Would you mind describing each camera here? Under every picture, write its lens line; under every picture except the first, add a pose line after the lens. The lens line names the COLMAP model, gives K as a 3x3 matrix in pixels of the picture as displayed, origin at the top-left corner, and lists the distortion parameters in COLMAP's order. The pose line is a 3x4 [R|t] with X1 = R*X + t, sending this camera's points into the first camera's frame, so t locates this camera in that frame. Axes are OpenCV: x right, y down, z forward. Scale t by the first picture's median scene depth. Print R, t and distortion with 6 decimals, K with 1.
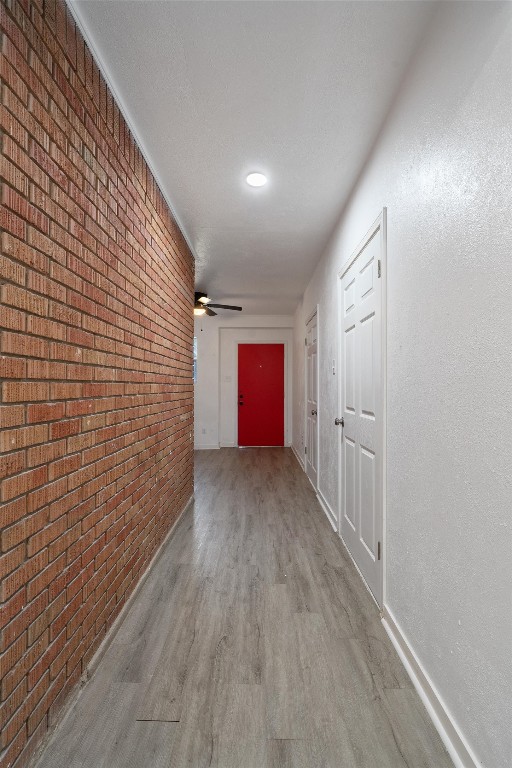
lens RADIAL K [[367.6, 0, 255.7], [0, 367.6, 385.8], [0, 0, 1]] dist [-0.003674, -0.000933]
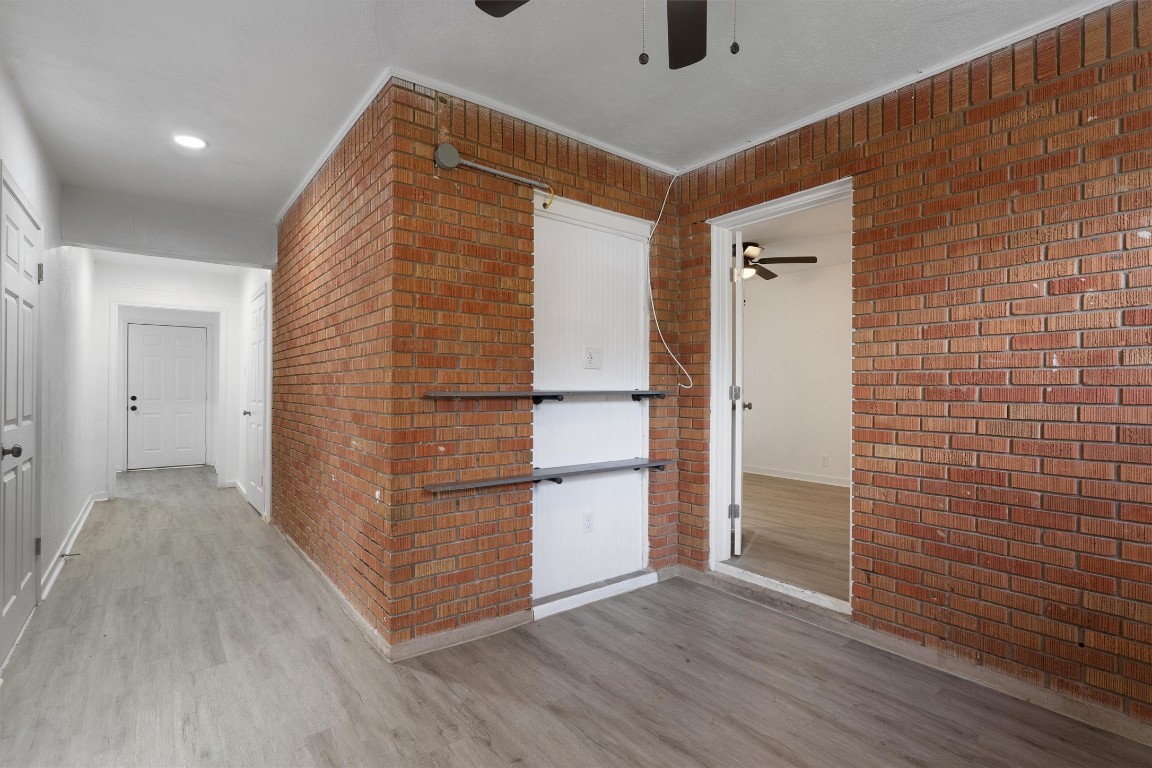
lens RADIAL K [[551.4, 0, 573.6], [0, 551.4, 381.5], [0, 0, 1]] dist [-0.003674, -0.000933]
pose [[-0.788385, -0.014003, -0.615023, 0.099262], [-0.005227, 0.999857, -0.016066, 0.003701], [0.615160, -0.009452, -0.788345, 2.900704]]
